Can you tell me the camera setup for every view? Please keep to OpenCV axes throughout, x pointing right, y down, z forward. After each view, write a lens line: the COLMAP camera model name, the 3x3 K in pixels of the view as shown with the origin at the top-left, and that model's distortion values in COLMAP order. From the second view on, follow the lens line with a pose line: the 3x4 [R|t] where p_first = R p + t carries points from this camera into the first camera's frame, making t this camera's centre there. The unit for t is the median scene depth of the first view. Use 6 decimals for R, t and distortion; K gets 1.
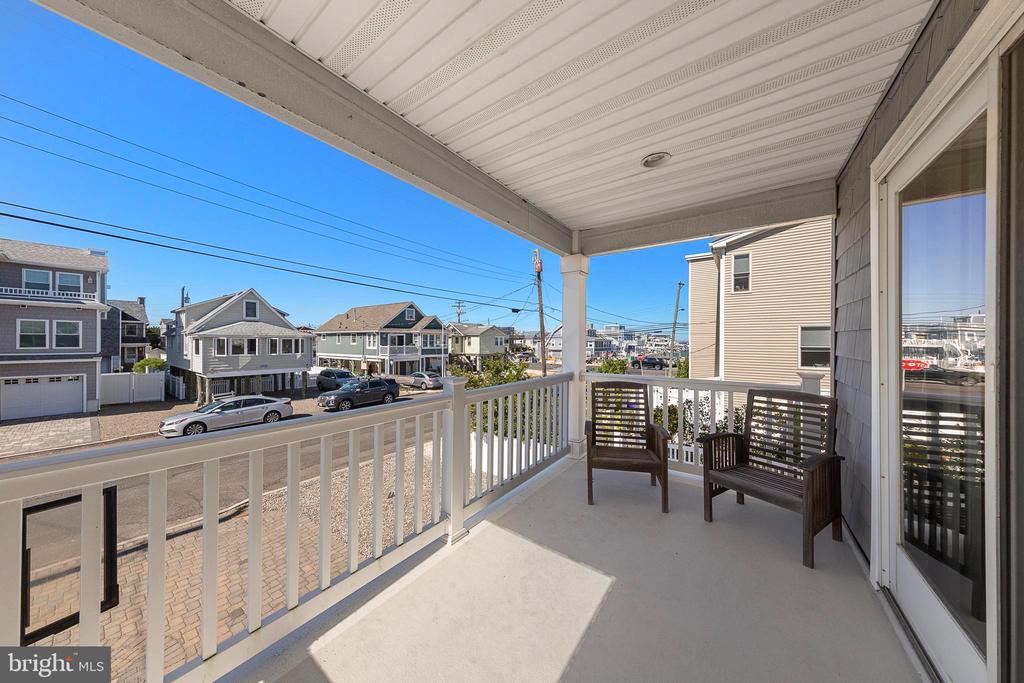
lens RADIAL K [[321.4, 0, 515.5], [0, 321.4, 342.9], [0, 0, 1]] dist [0.003438, -0.000179]
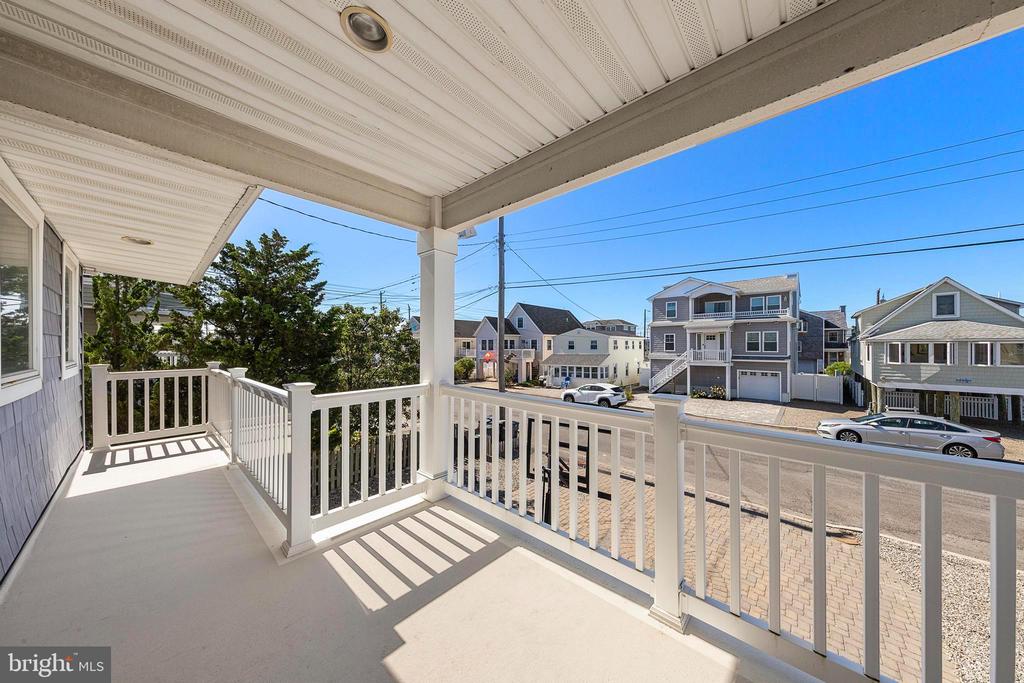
lens RADIAL K [[321.4, 0, 515.5], [0, 321.4, 342.9], [0, 0, 1]] dist [0.003438, -0.000179]
pose [[-0.104527, -0.012208, -0.994447, 0.062039], [-0.003930, 0.999922, -0.011863, -0.000674], [0.994514, 0.002669, -0.104567, 0.078598]]
